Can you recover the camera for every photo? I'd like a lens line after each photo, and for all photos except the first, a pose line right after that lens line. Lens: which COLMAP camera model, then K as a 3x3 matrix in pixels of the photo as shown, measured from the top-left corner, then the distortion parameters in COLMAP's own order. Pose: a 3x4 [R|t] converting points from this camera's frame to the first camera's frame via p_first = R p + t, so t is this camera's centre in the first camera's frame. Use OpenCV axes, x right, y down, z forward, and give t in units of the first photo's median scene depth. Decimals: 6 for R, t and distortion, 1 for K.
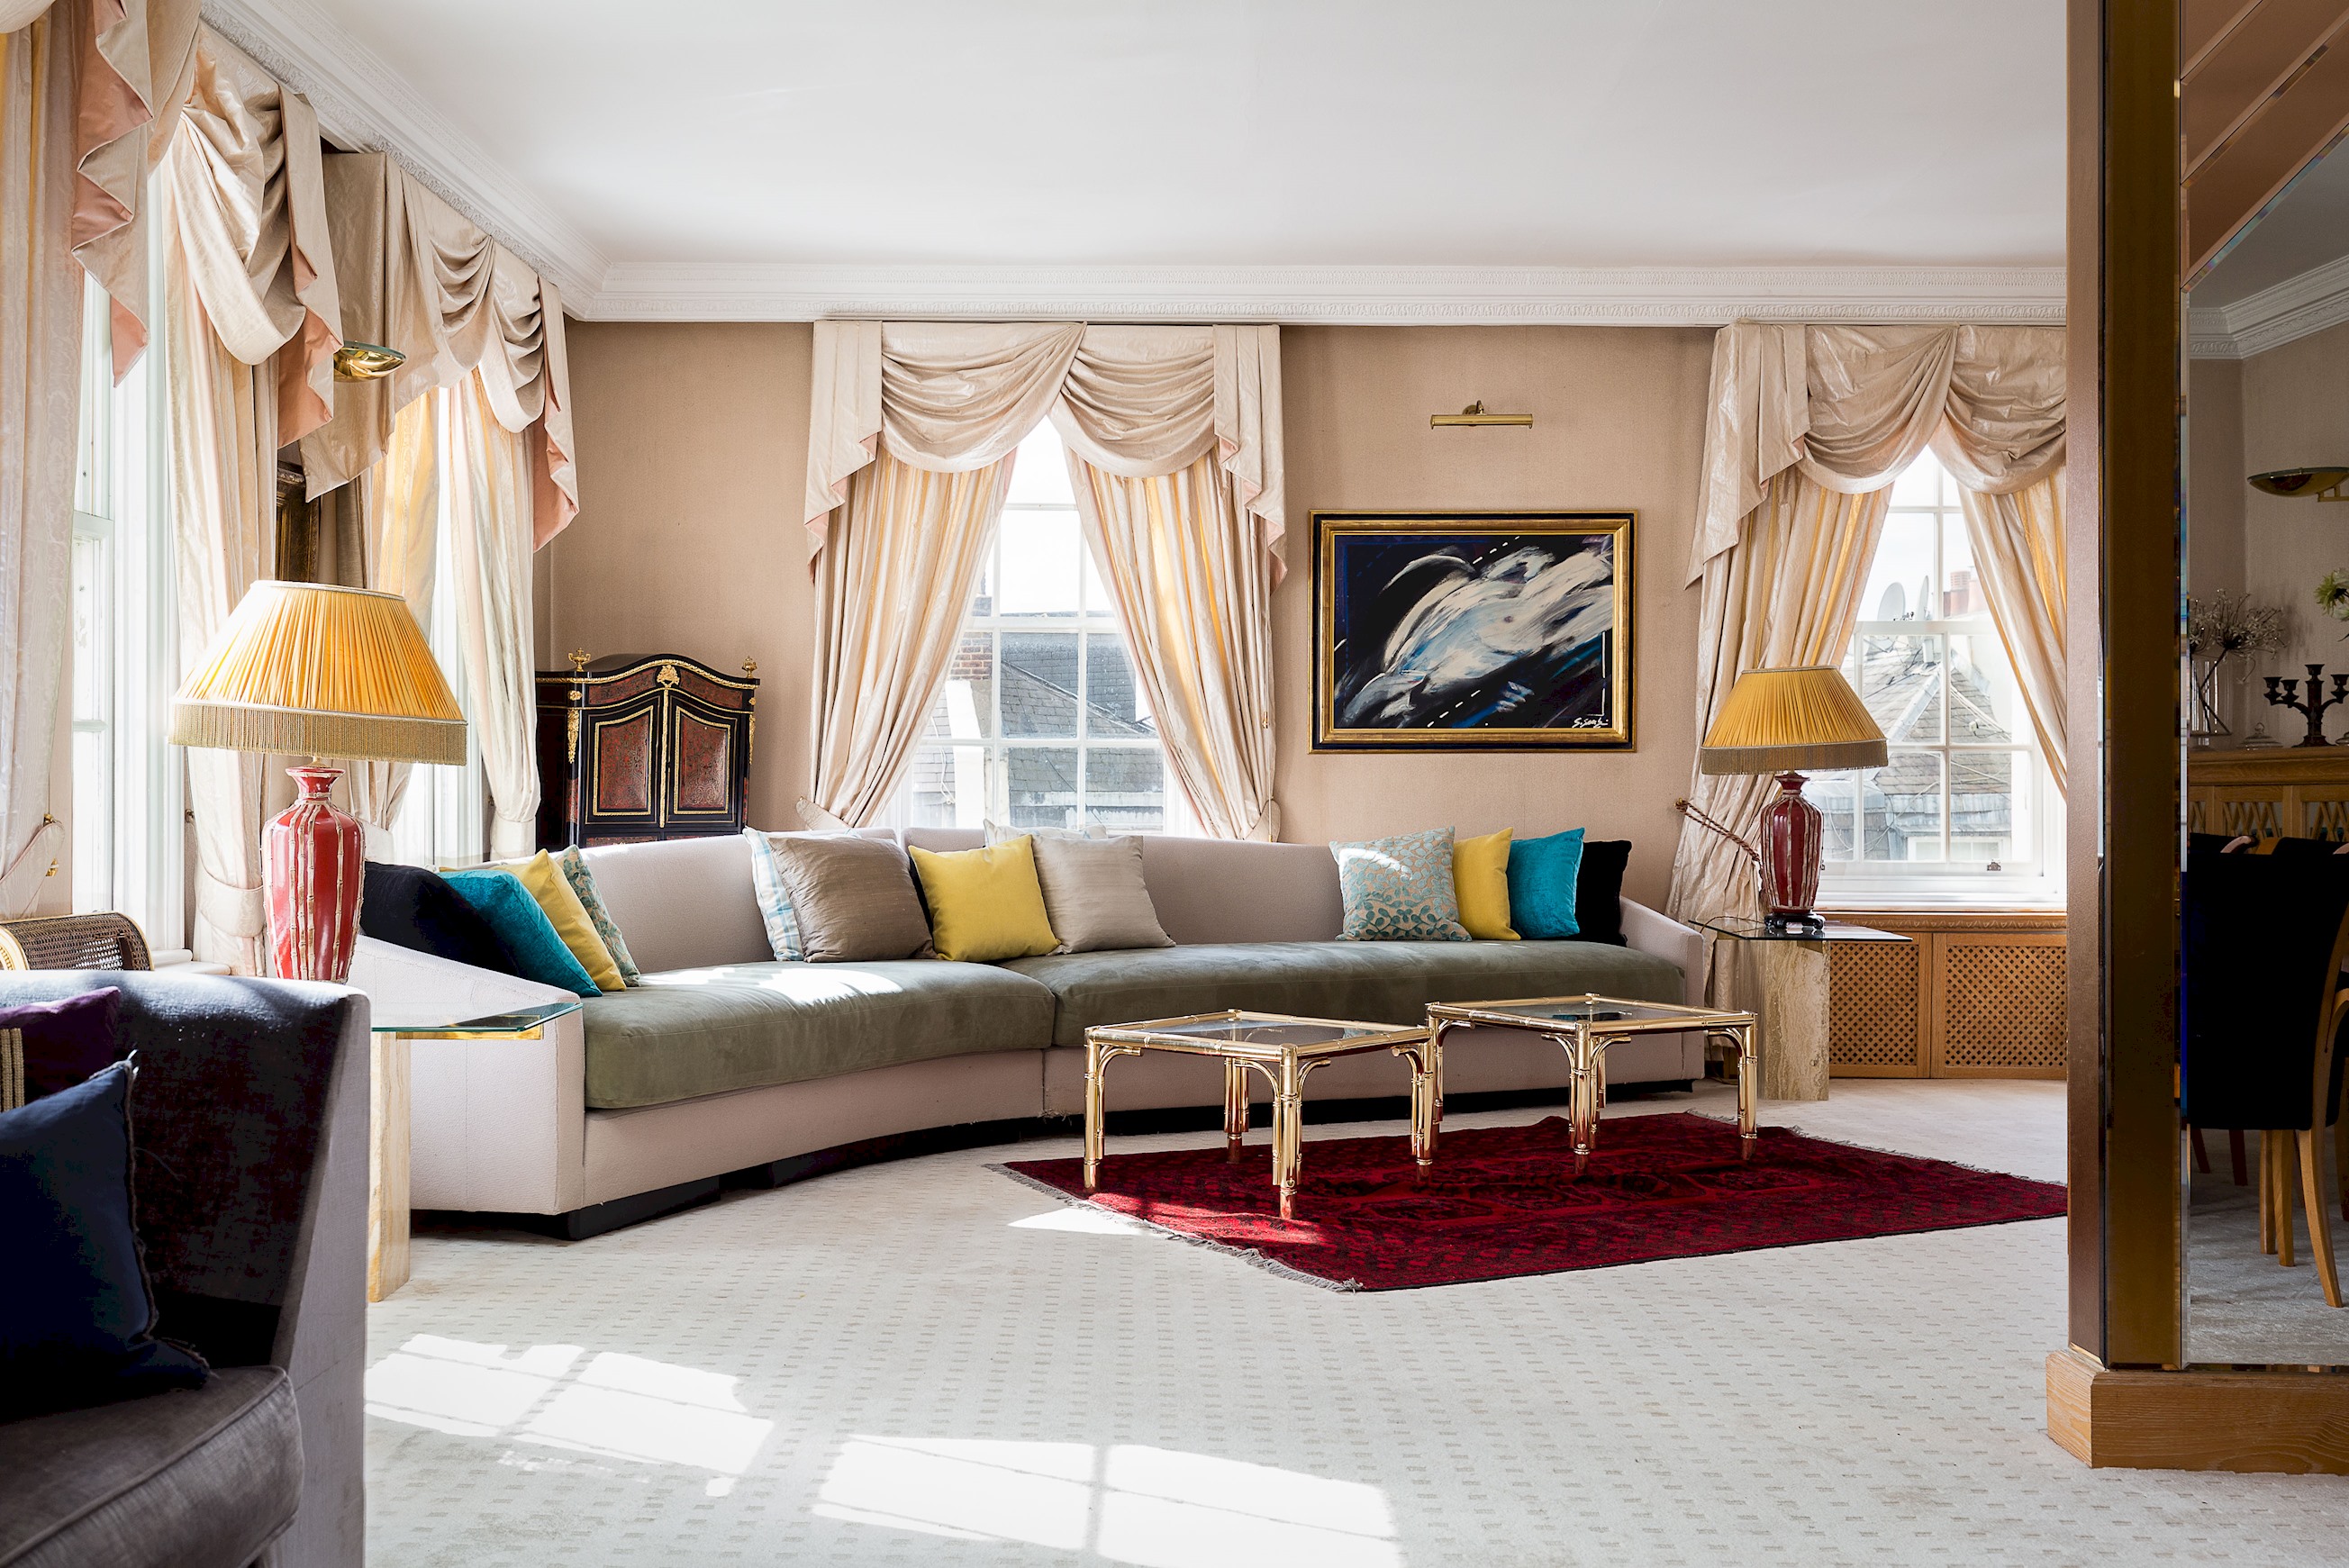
lens RADIAL K [[2363.1, 0, 1174.5], [0, 2363.1, 781.4], [0, 0, 1]] dist [-0.008314, 0.000000]
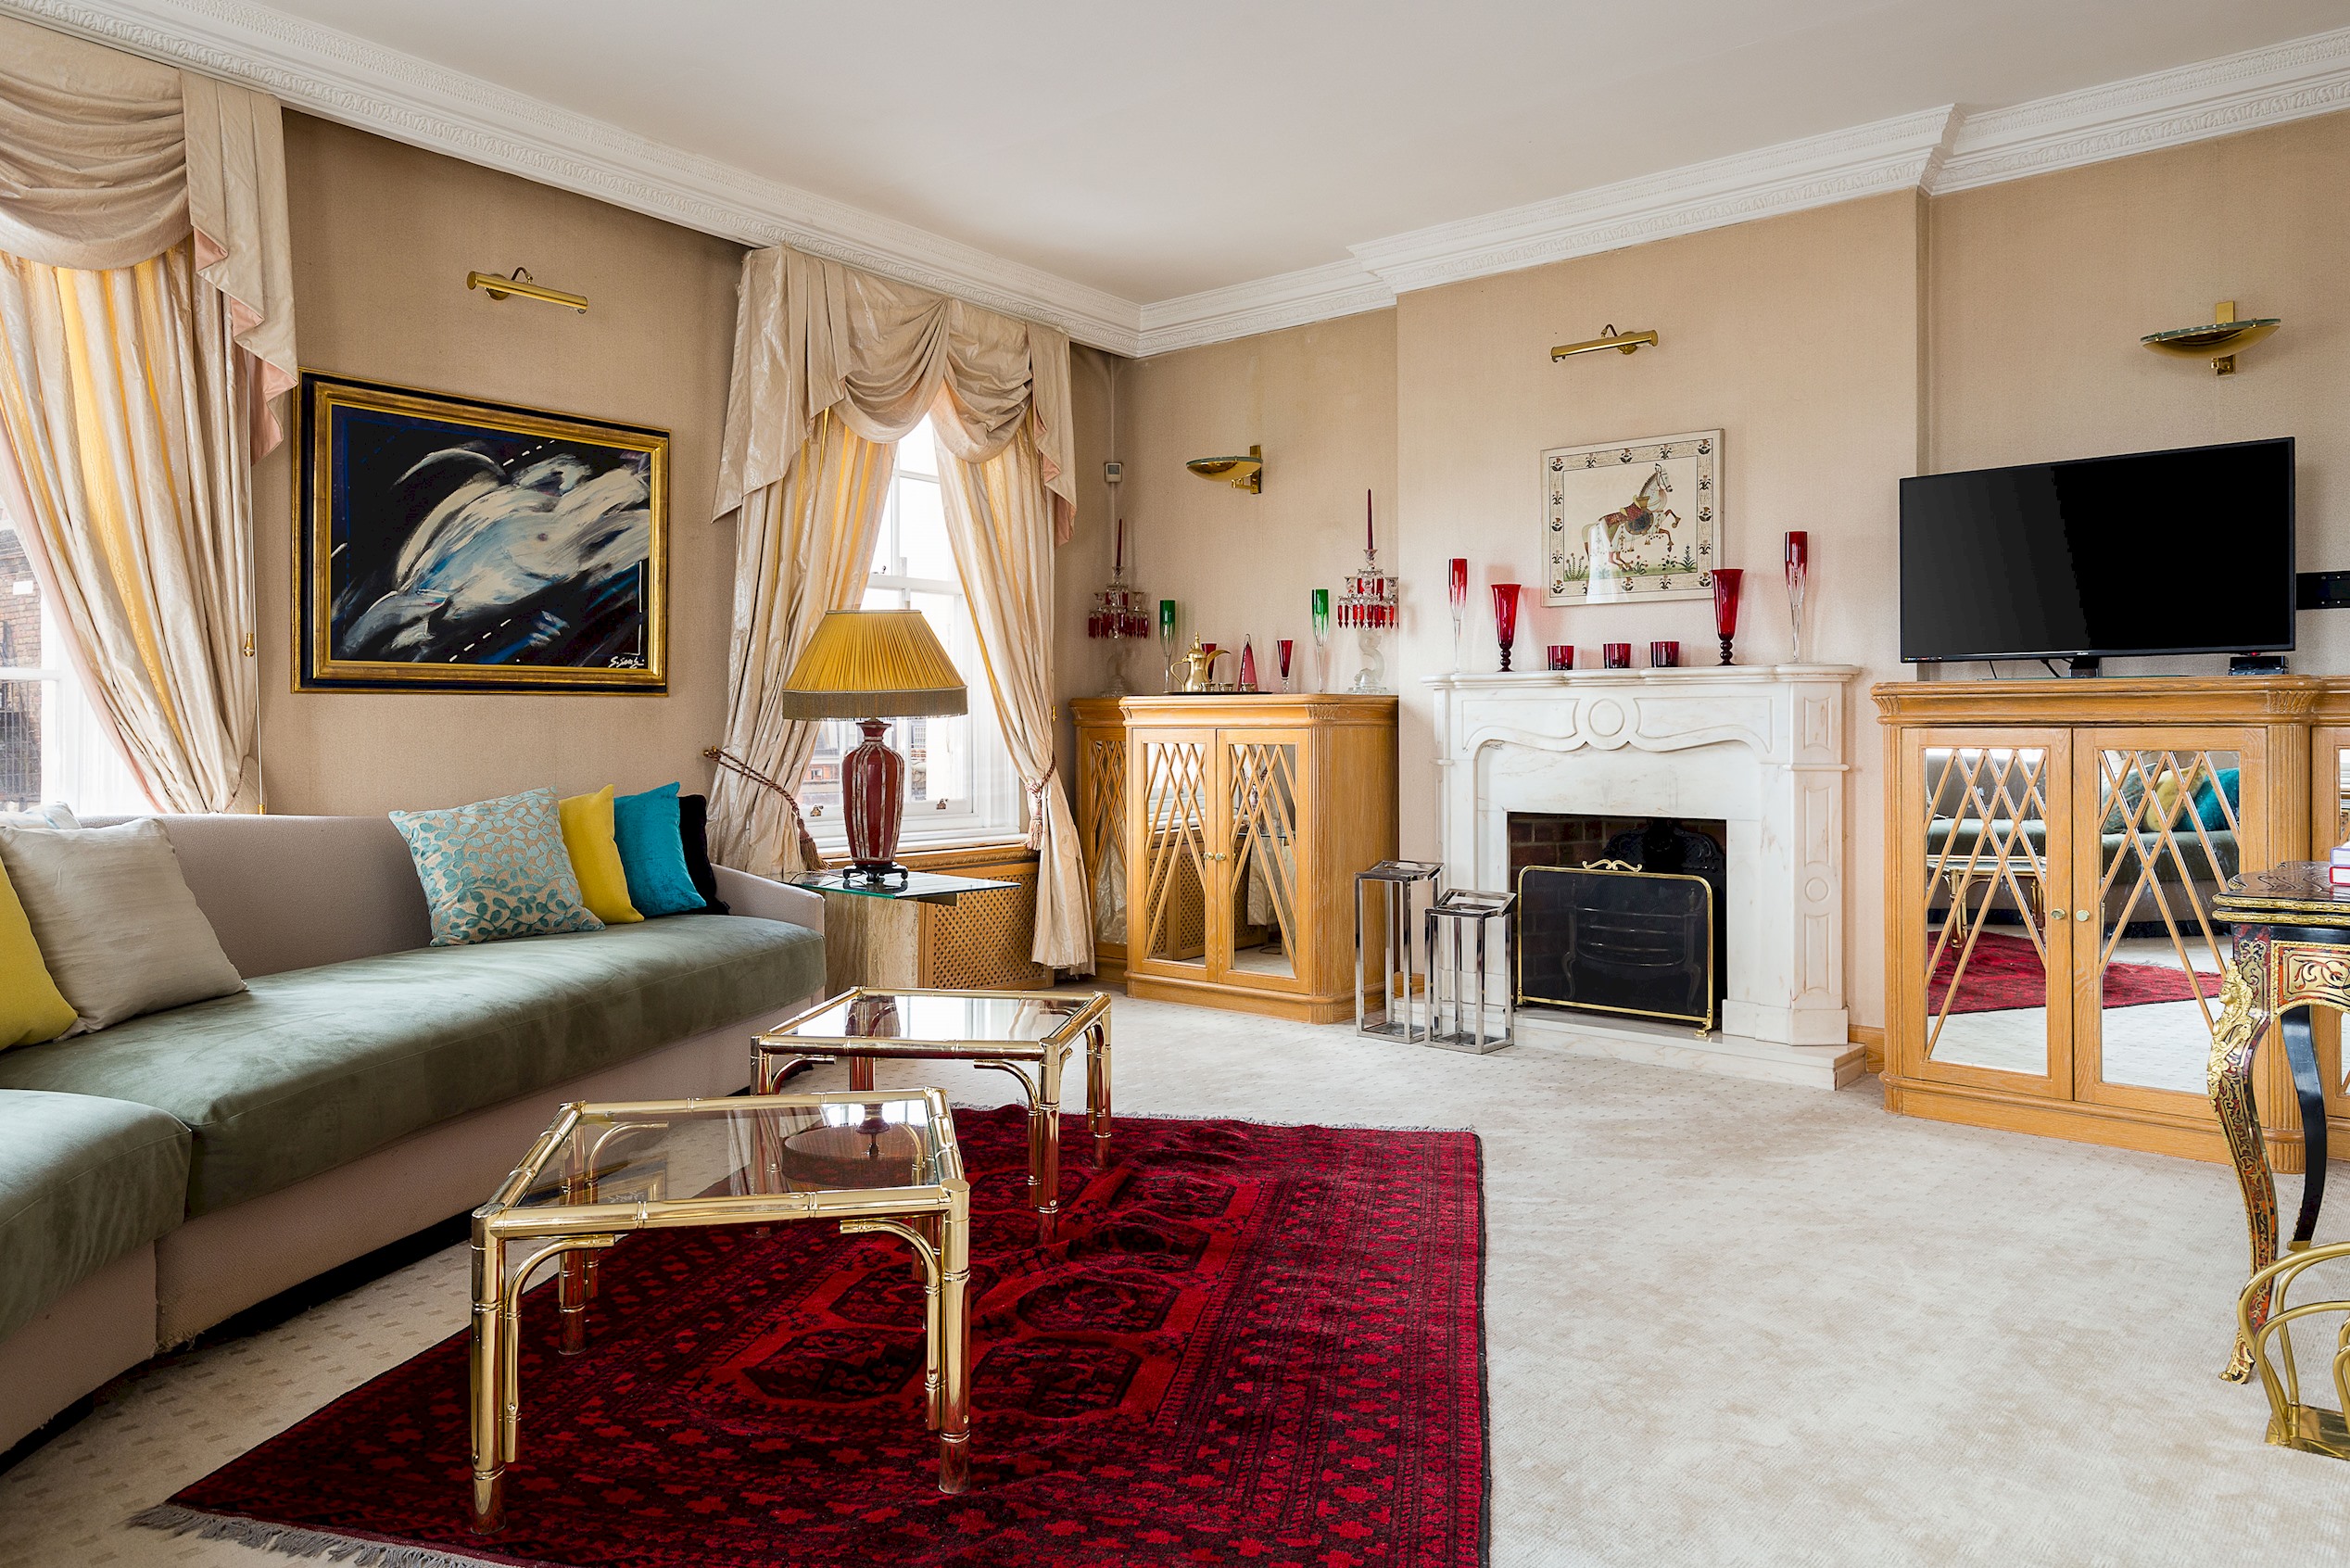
lens RADIAL K [[1554.8, 0, 1154.7], [0, 1554.8, 732.4], [0, 0, 1]] dist [0.000093, -0.000758]
pose [[0.651226, -0.005020, 0.758867, -0.138820], [0.002354, 0.999987, 0.004595, -0.000773], [-0.758880, -0.001206, 0.651229, 0.473244]]
